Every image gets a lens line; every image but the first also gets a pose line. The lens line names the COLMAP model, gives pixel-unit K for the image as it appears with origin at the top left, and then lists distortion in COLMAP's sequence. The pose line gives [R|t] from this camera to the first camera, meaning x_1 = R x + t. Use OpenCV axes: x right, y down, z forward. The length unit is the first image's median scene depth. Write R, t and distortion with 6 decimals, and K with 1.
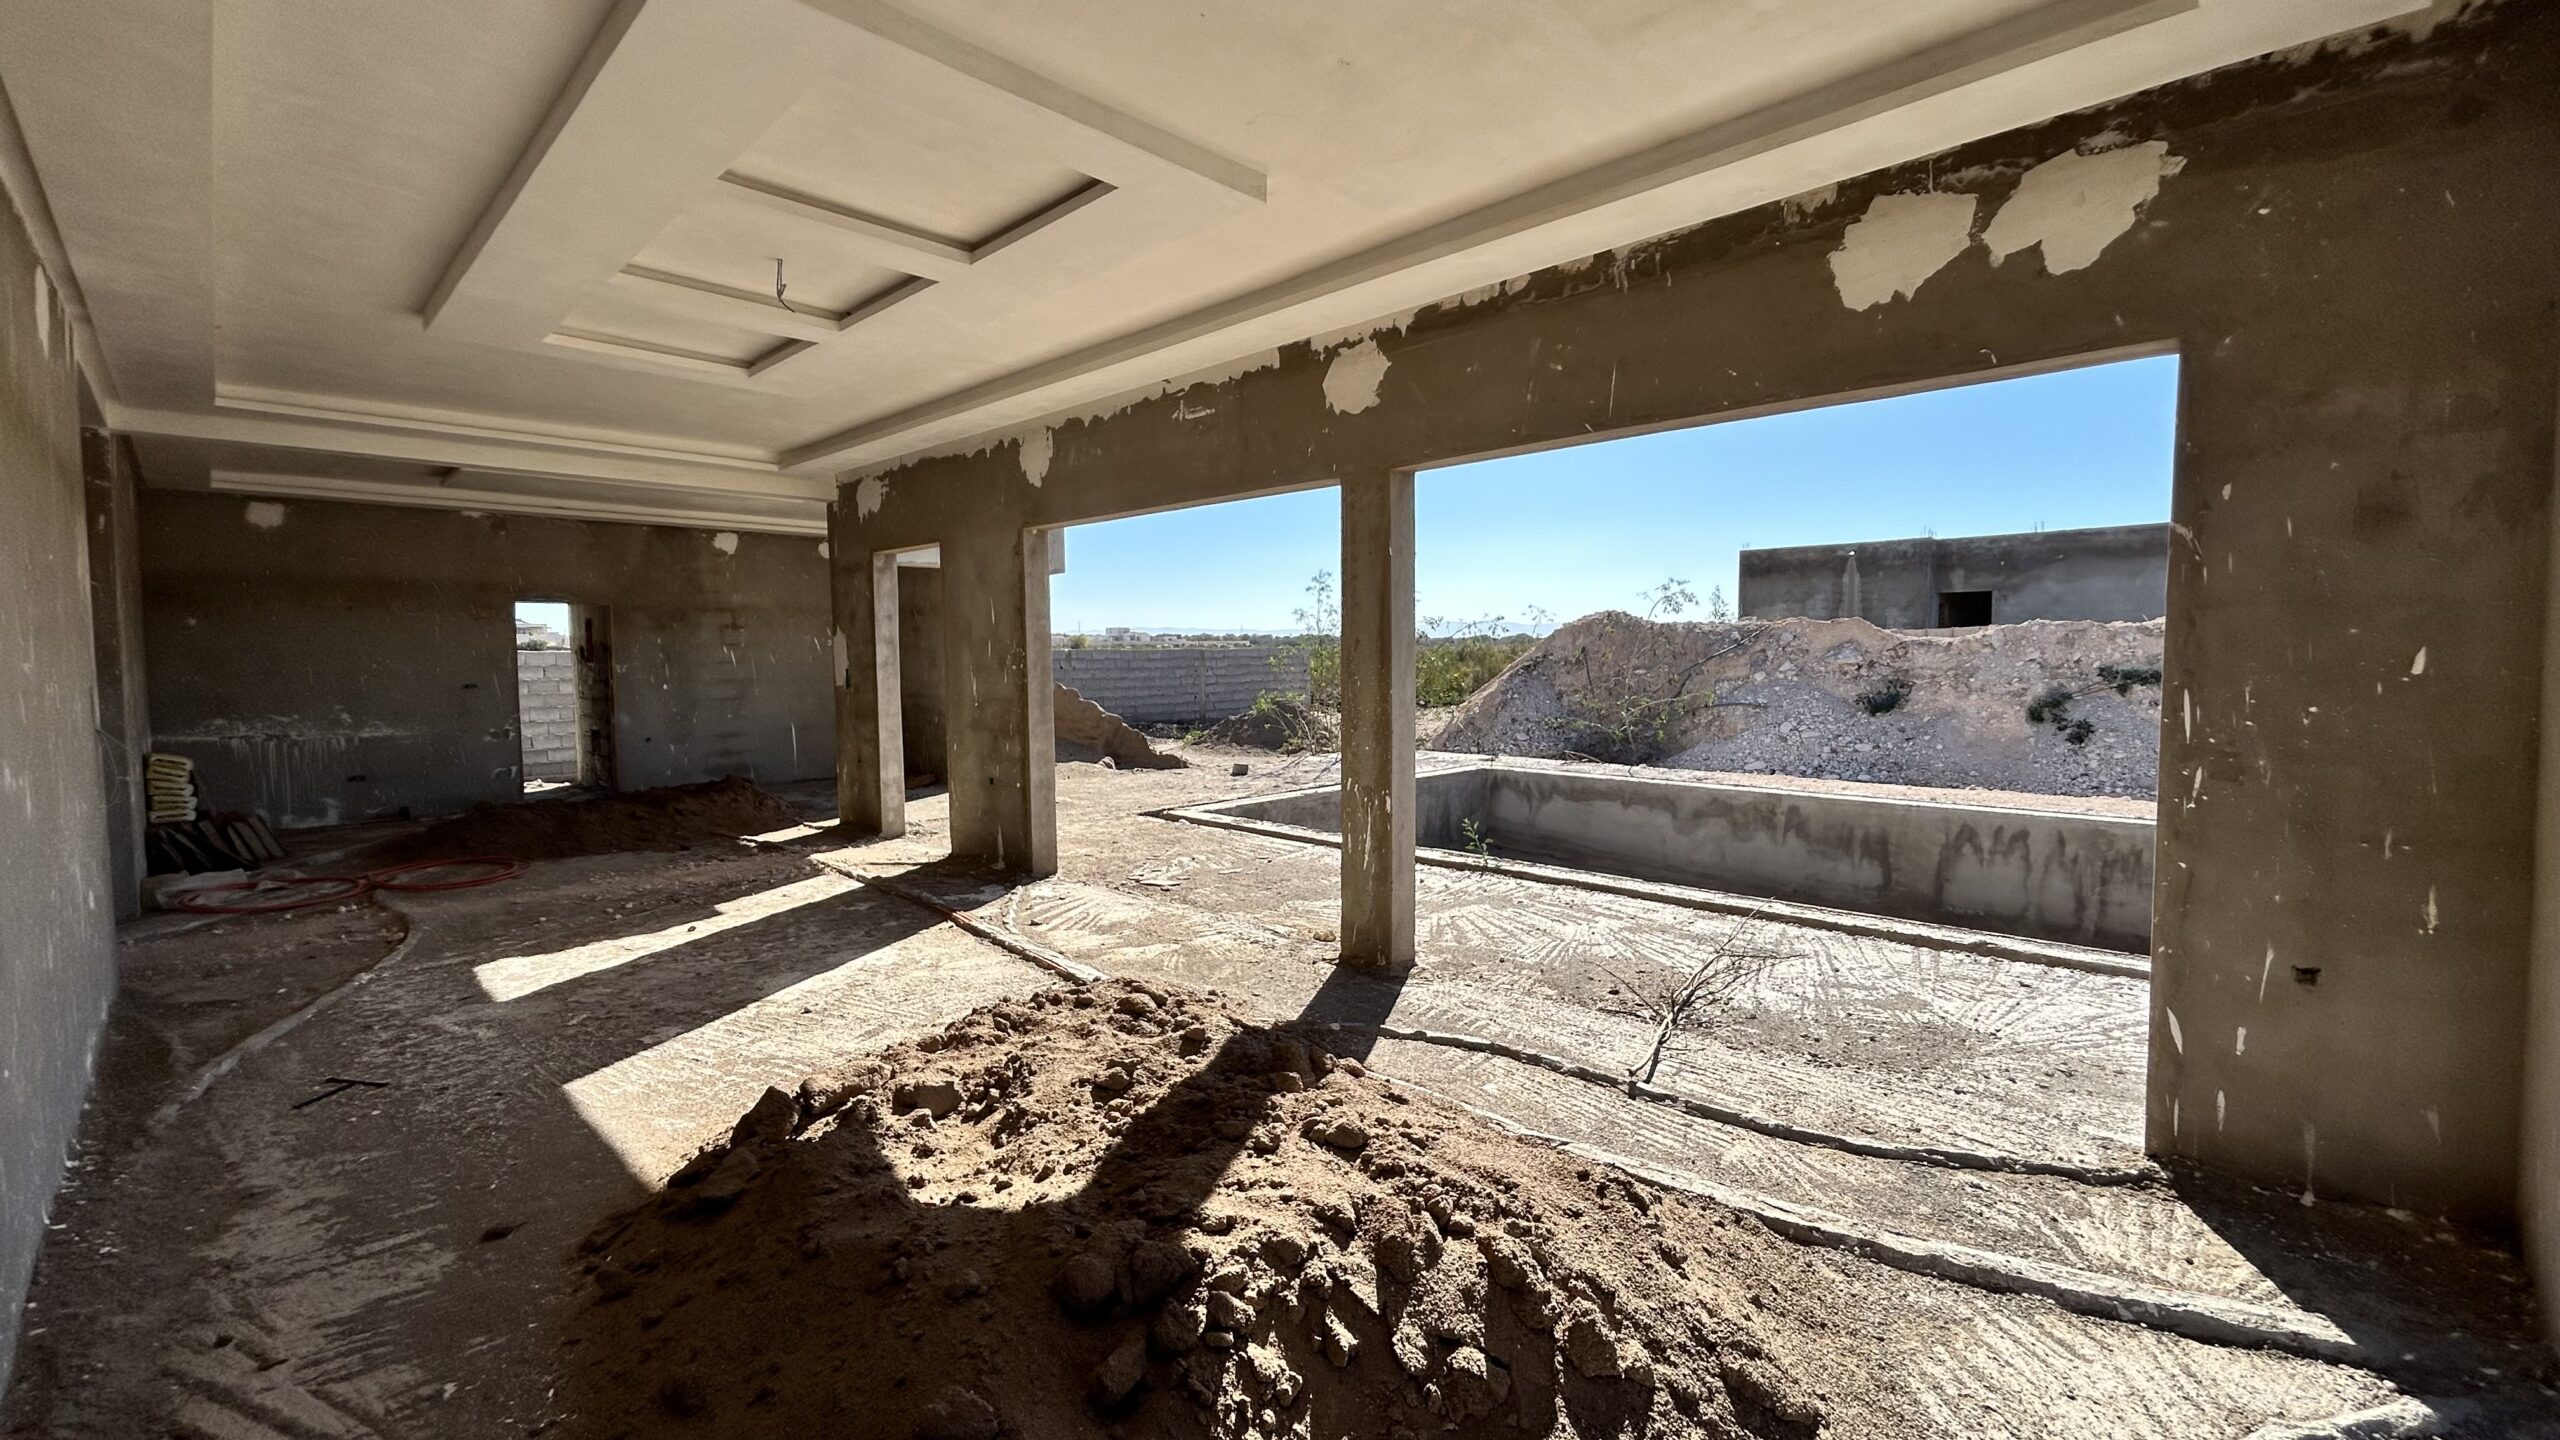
lens RADIAL K [[1037.6, 0, 1271.0], [0, 1037.6, 718.0], [0, 0, 1]] dist [-0.000600, 0.000257]
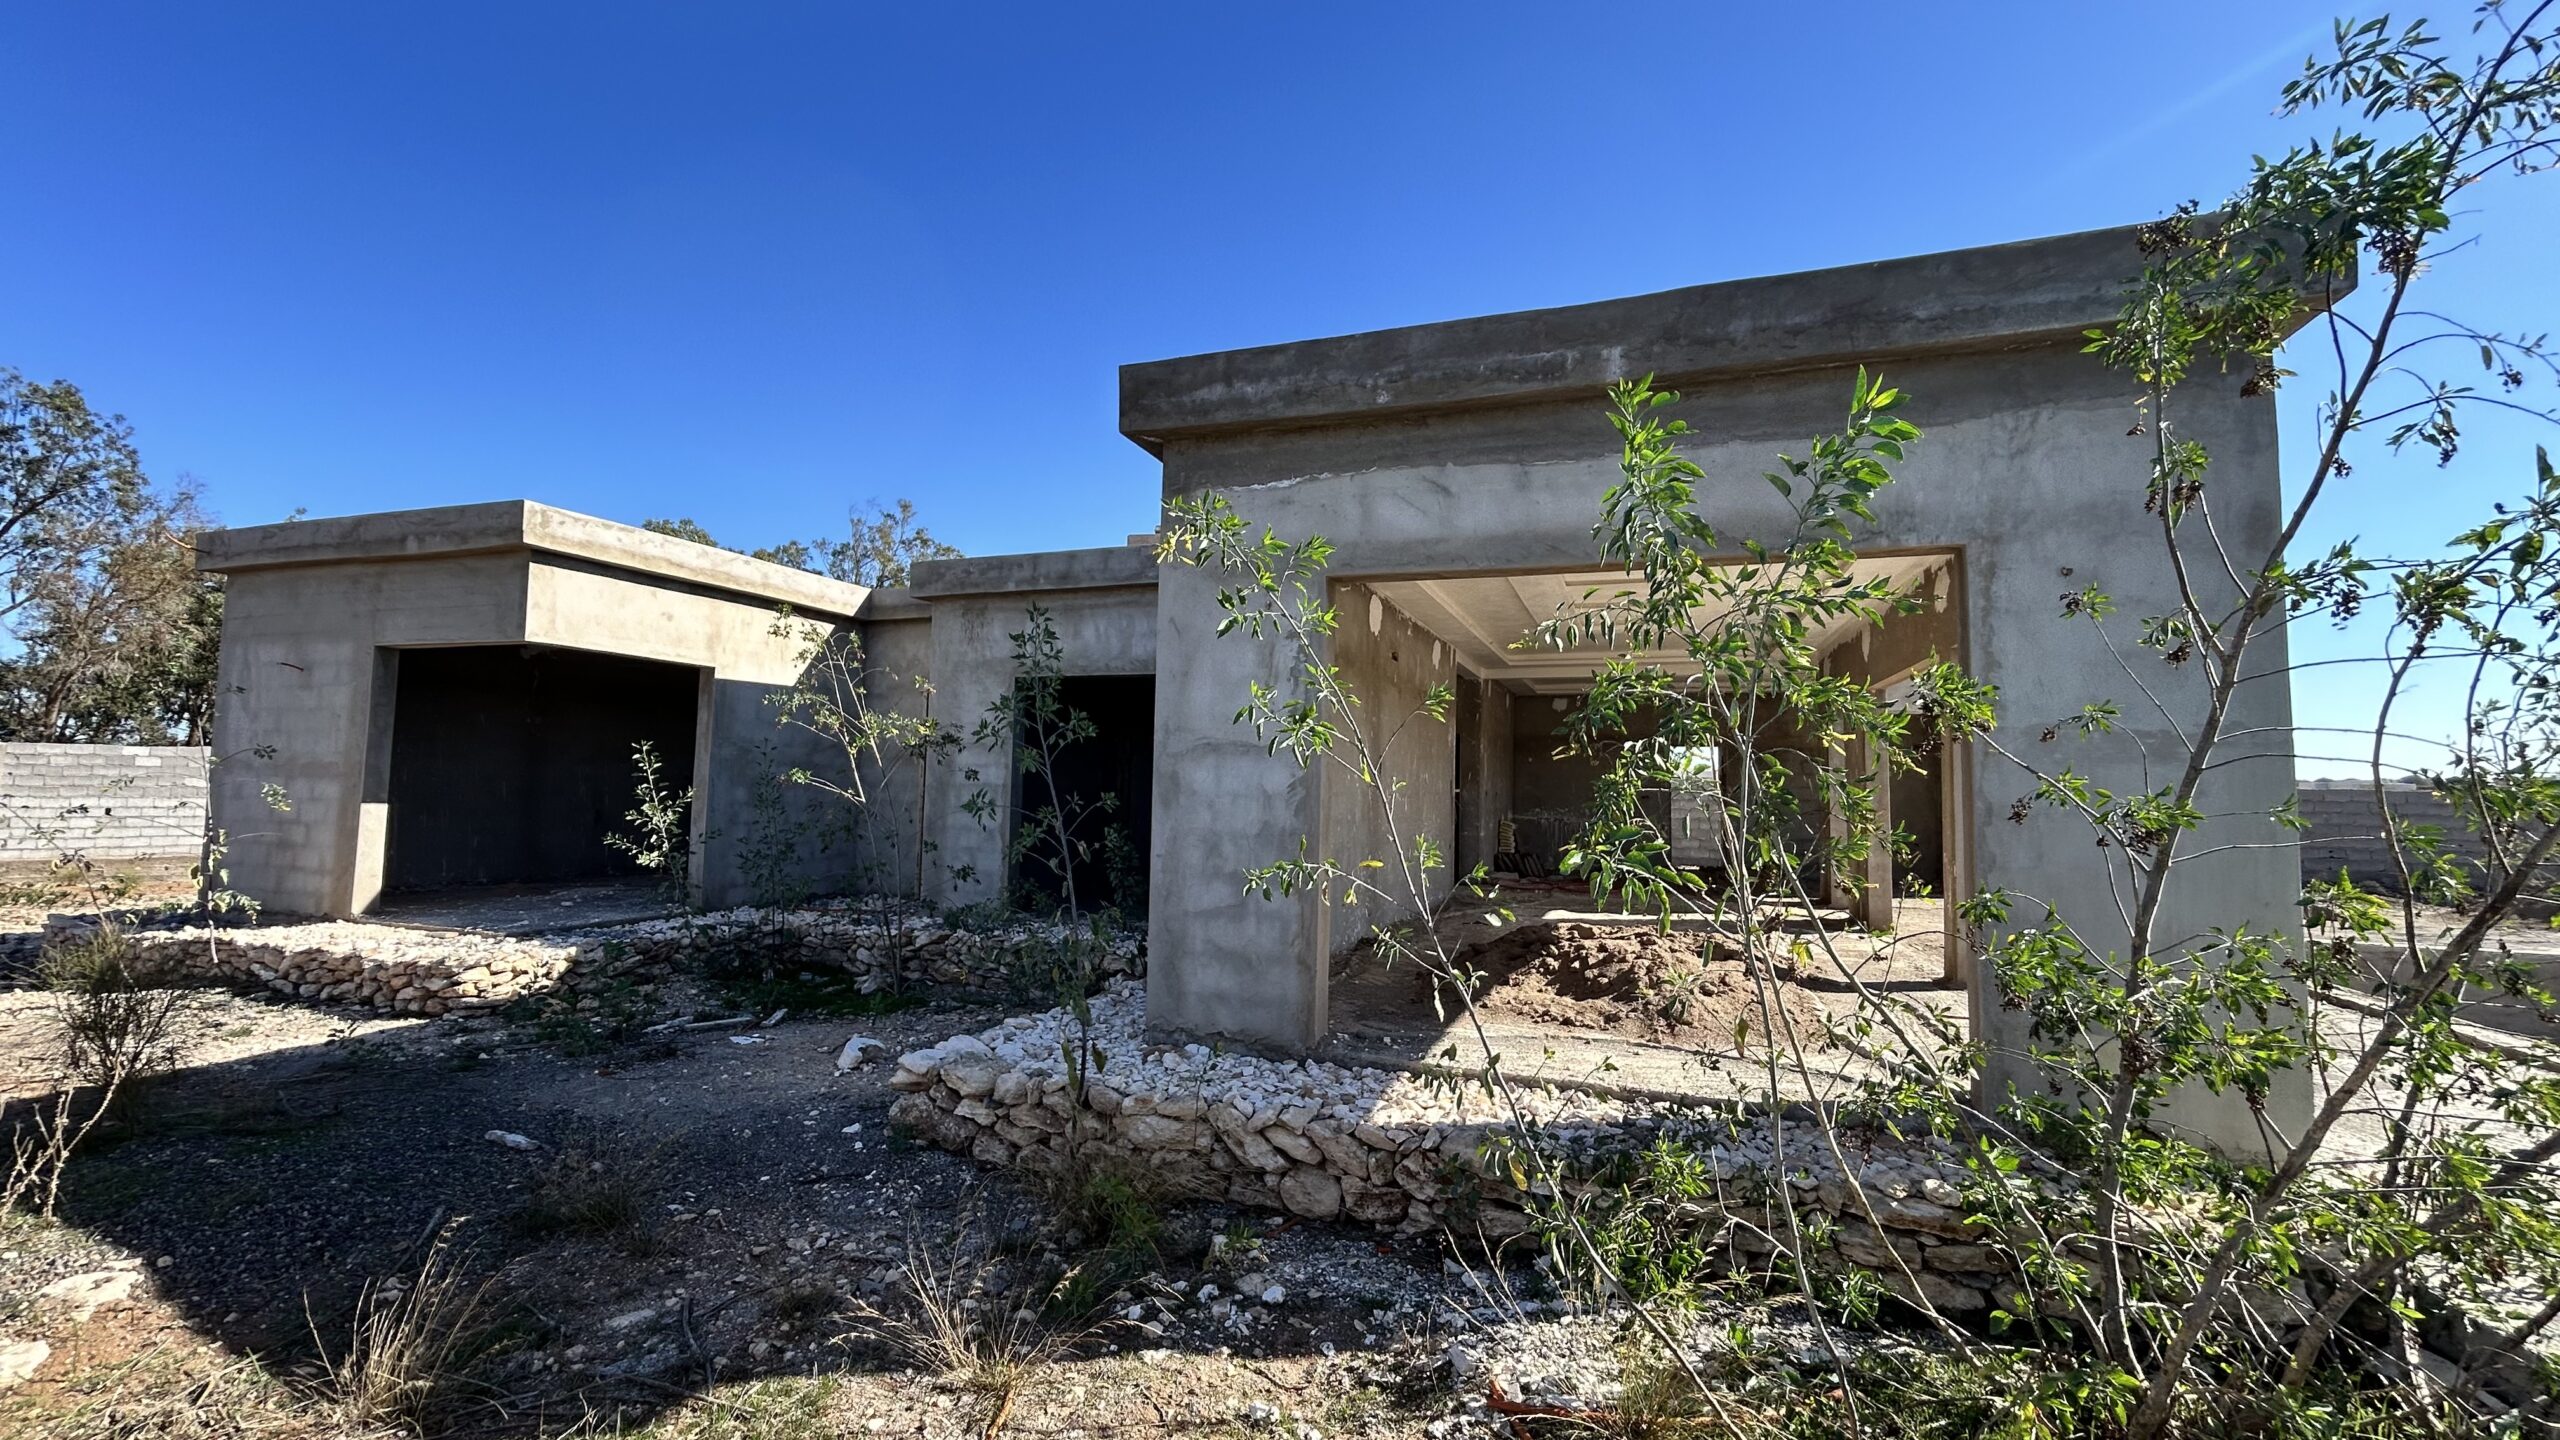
lens RADIAL K [[1037.6, 0, 1273.2], [0, 1037.6, 710.7], [0, 0, 1]] dist [-0.000600, 0.000257]
pose [[0.411400, -0.051713, -0.909987, 0.672452], [-0.079783, 0.992514, -0.092472, 0.044643], [0.907956, 0.110644, 0.404195, -0.317373]]
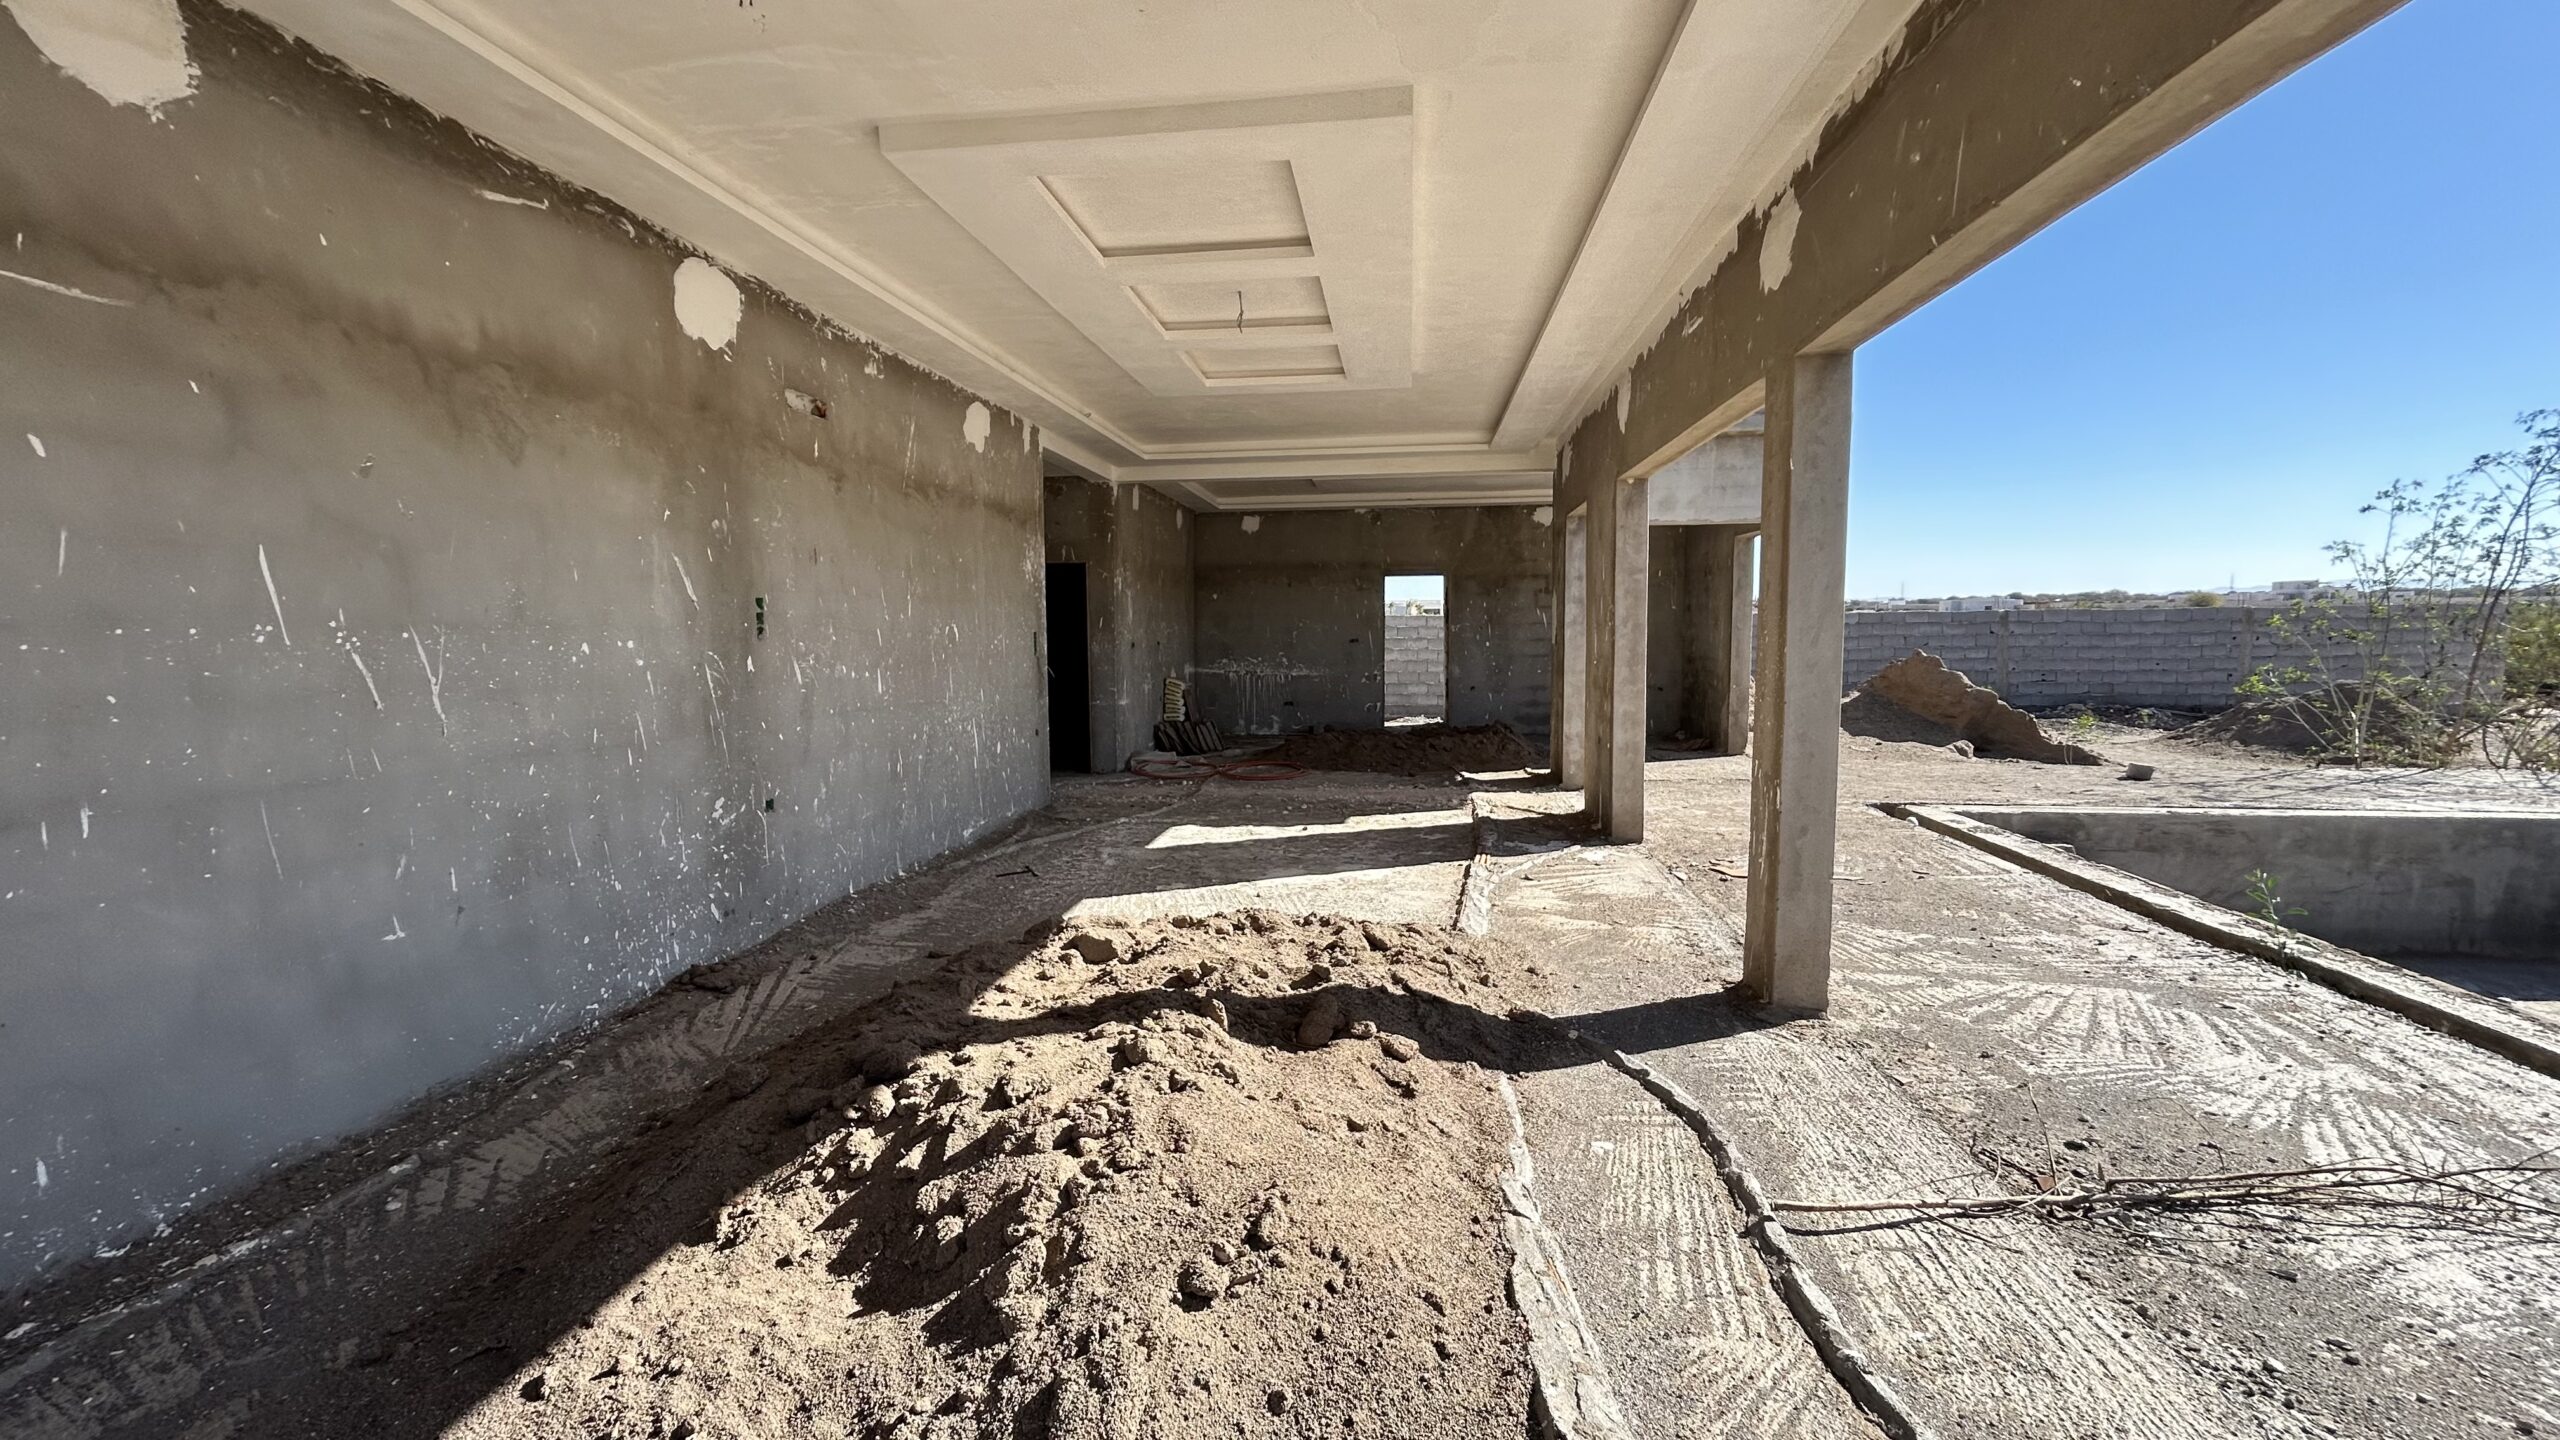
lens RADIAL K [[1037.6, 0, 1282.6], [0, 1037.6, 719.5], [0, 0, 1]] dist [-0.000600, 0.000257]
pose [[0.603116, 0.072896, -0.794316, 0.313560], [-0.046025, 0.997337, 0.056581, -0.000762], [0.796324, 0.002433, 0.604865, 0.153211]]
